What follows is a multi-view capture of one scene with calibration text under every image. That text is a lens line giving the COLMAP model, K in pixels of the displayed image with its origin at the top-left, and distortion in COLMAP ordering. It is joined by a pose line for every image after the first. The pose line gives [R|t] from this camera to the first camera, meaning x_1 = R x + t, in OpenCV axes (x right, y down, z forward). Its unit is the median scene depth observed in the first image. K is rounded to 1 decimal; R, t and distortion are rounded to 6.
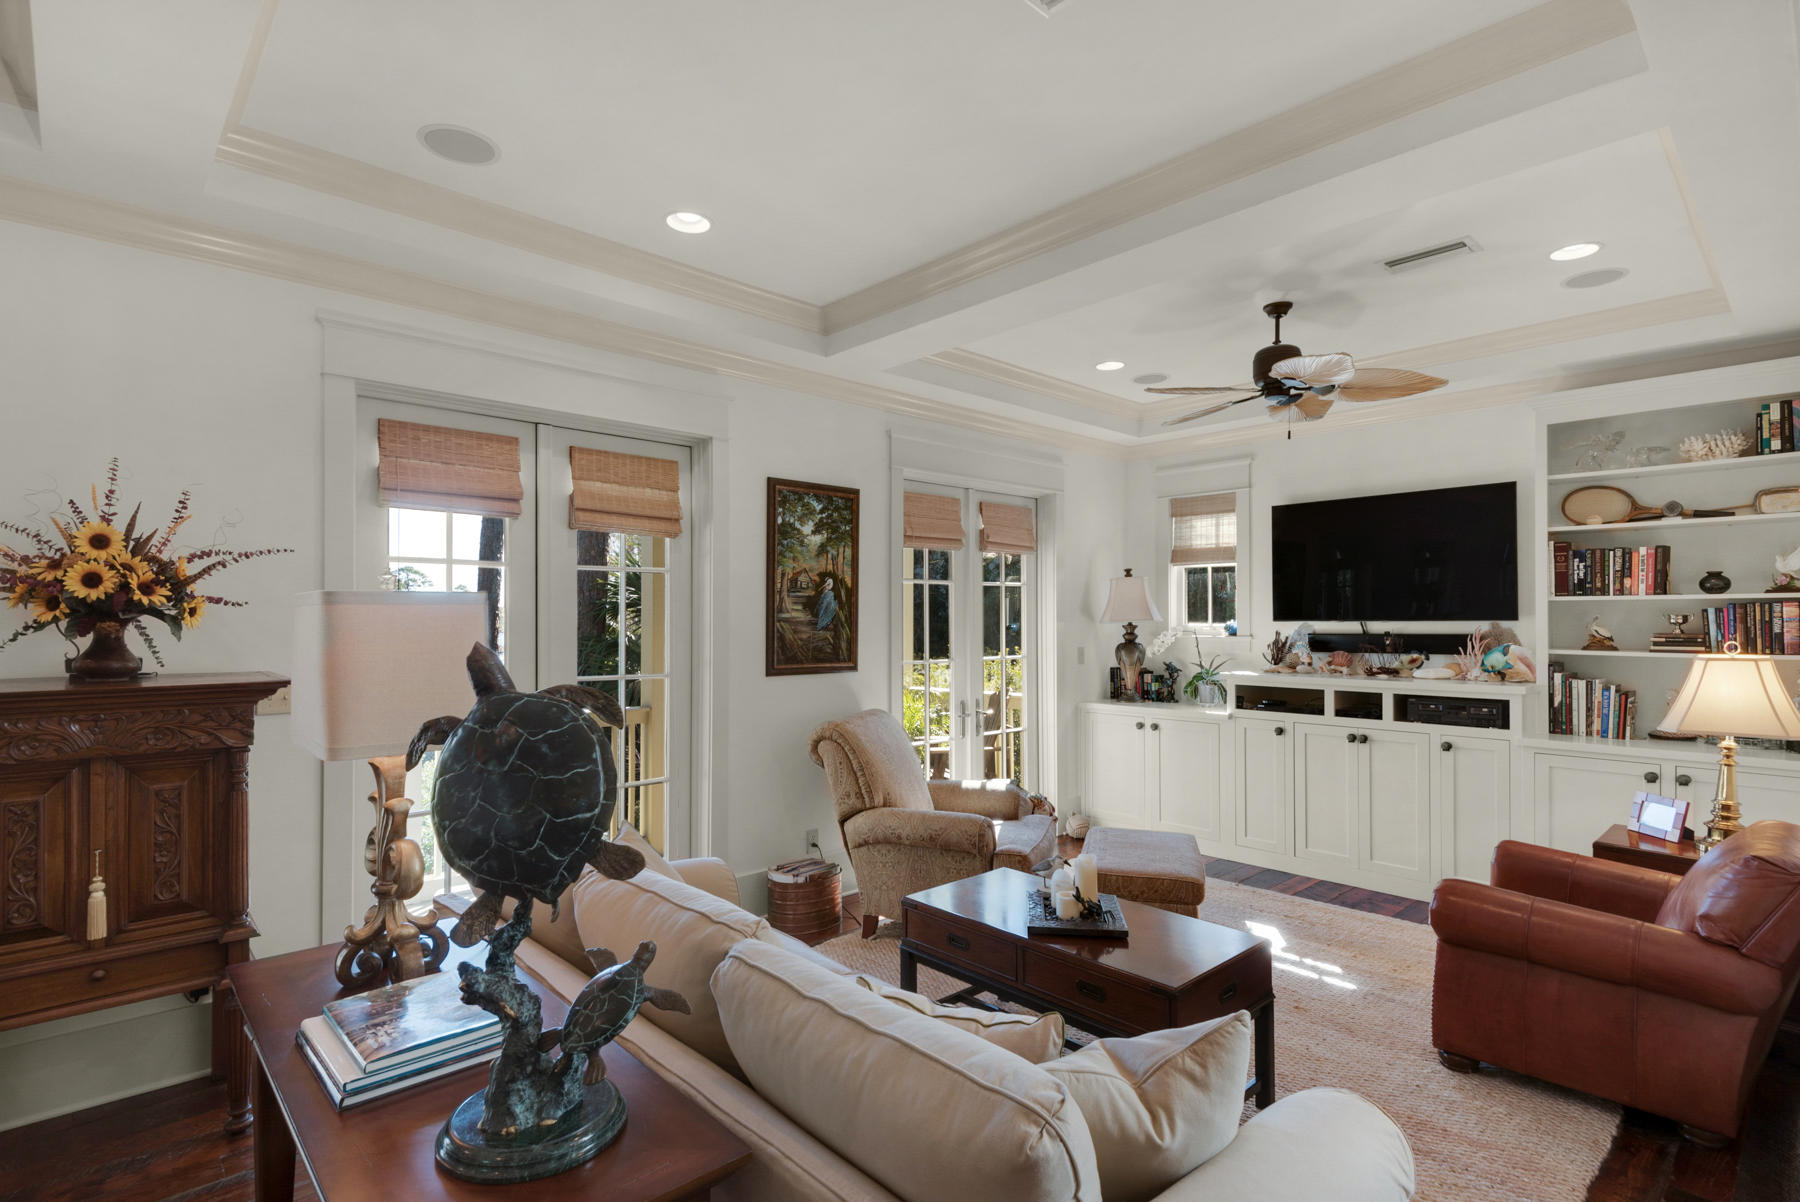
lens RADIAL K [[871.6, 0, 890.2], [0, 871.6, 611.5], [0, 0, 1]] dist [0.028885, -0.017993]
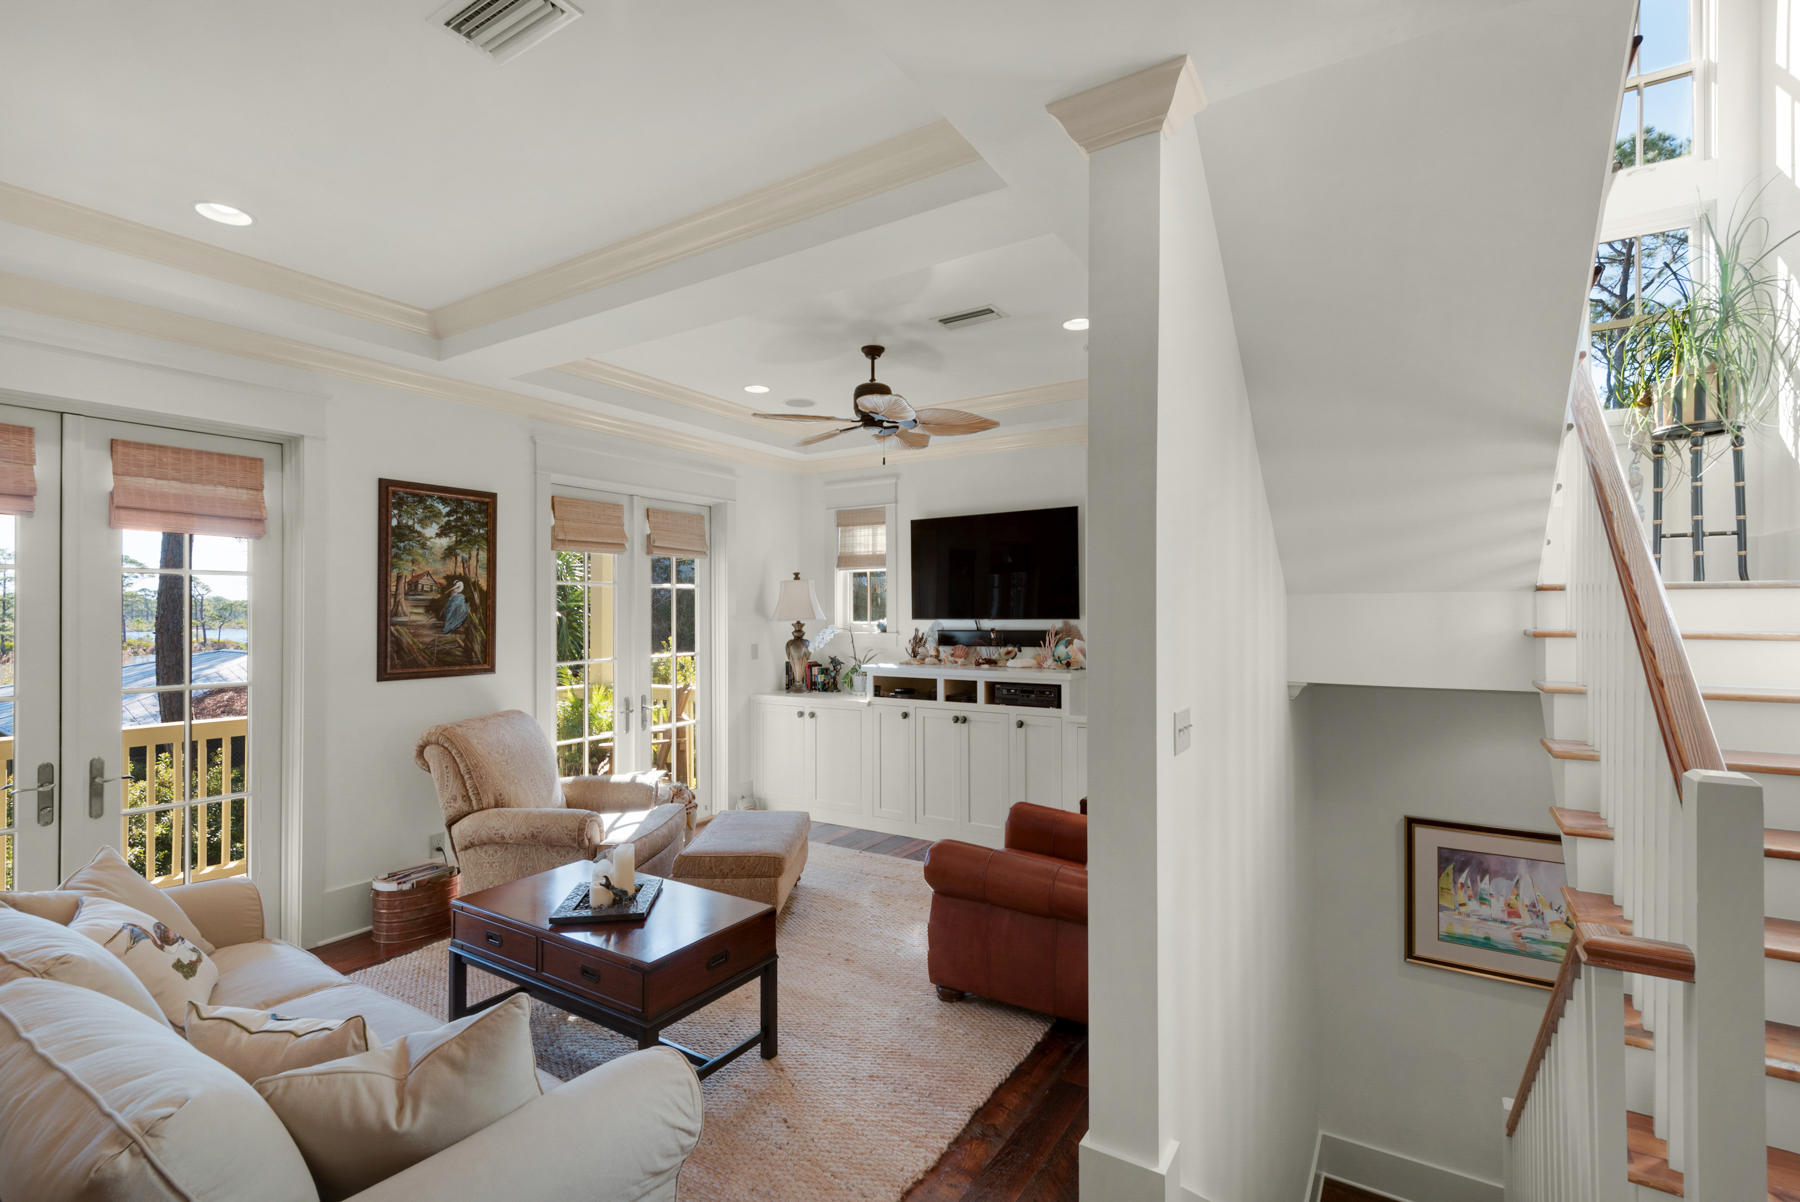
lens RADIAL K [[810.2, 0, 892.0], [0, 810.2, 599.9], [0, 0, 1]] dist [0.022993, -0.013335]
pose [[0.968595, 0.000012, 0.248644, 0.191044], [0.001632, 0.999978, -0.006407, -0.010354], [-0.248639, 0.006612, 0.968574, -0.035417]]
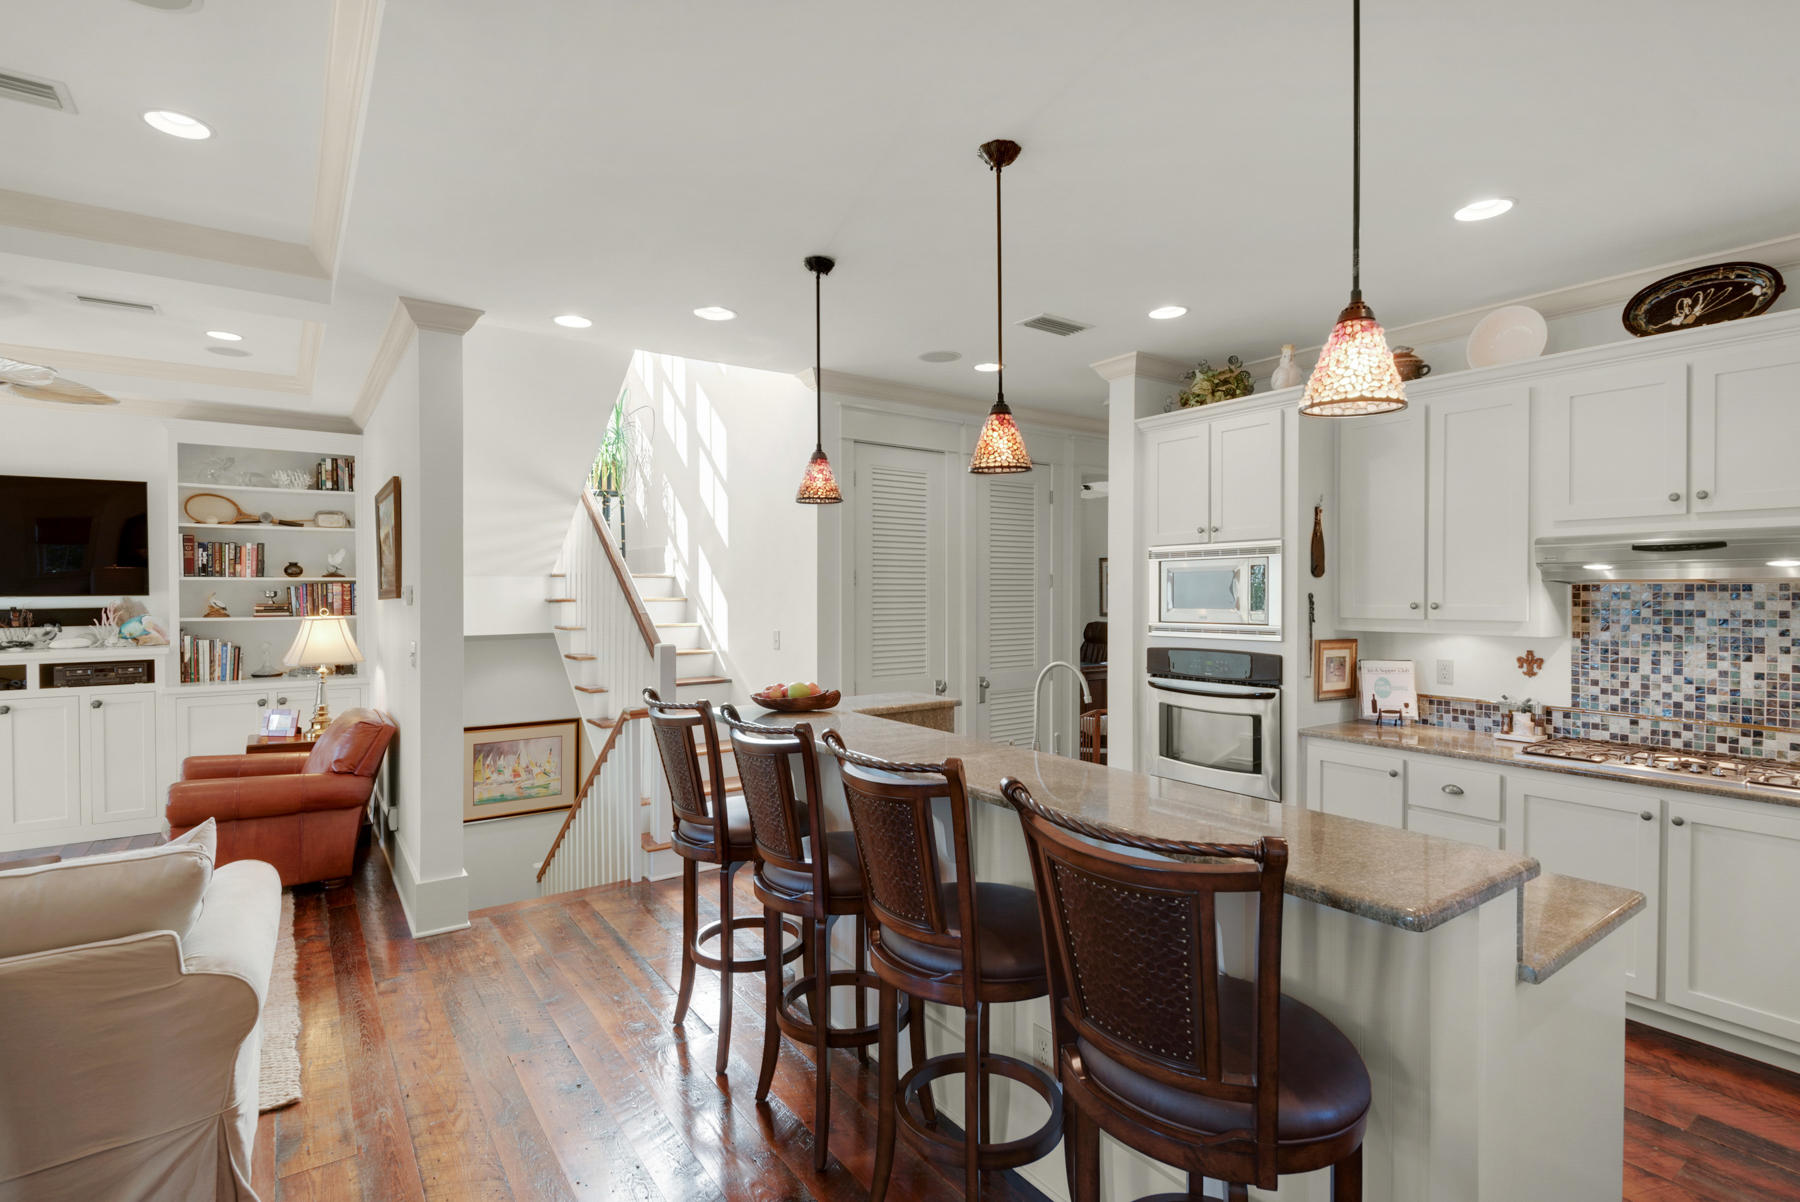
lens RADIAL K [[871.6, 0, 900.6], [0, 871.6, 597.2], [0, 0, 1]] dist [0.028885, -0.017993]
pose [[0.127177, -0.011373, 0.991815, -0.402128], [-0.007404, 0.999896, 0.012415, -0.011329], [-0.991852, -0.008923, 0.127080, -0.211097]]
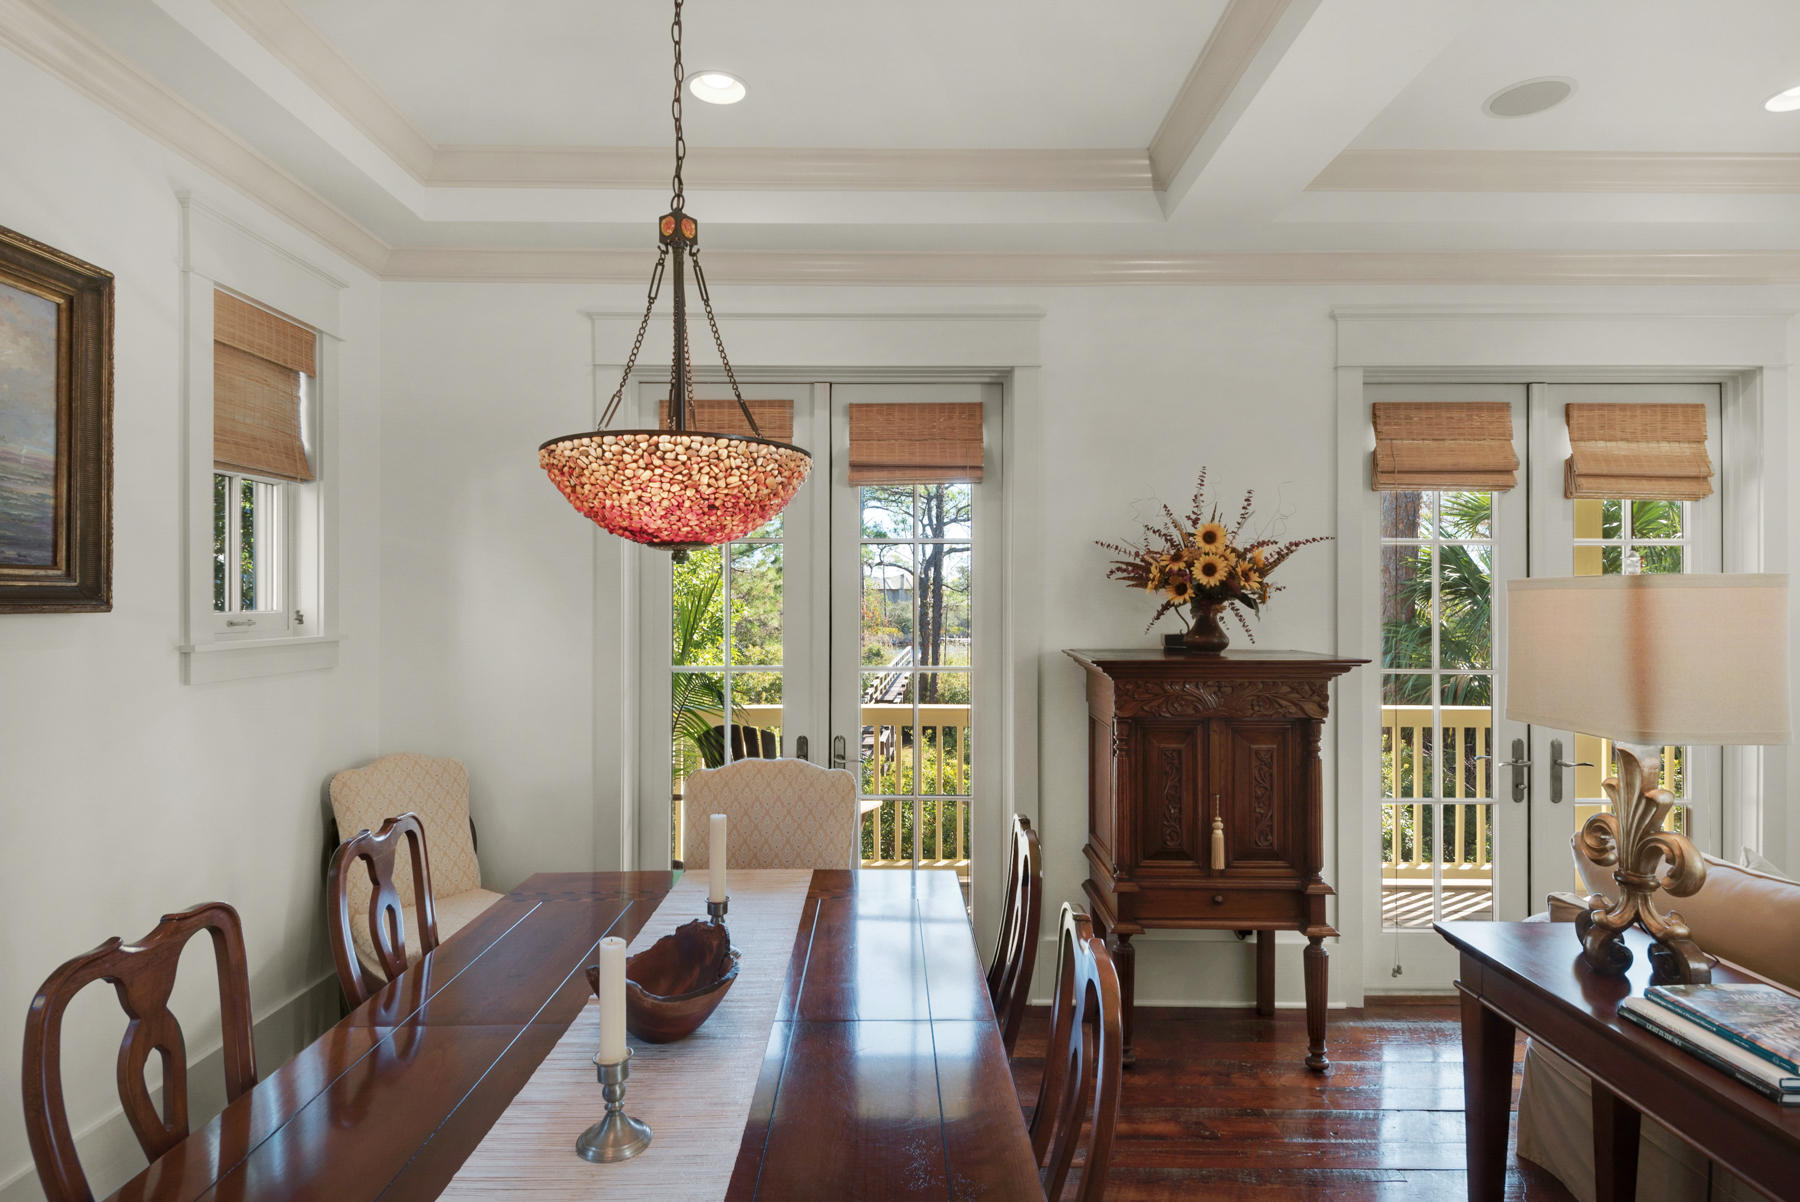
lens RADIAL K [[948.9, 0, 910.7], [0, 948.9, 599.5], [0, 0, 1]] dist [0.017333, -0.010120]
pose [[0.741078, -0.003418, -0.671410, -0.184660], [0.006739, 0.999975, 0.002347, -0.000357], [0.671385, -0.006264, 0.741083, -0.127262]]
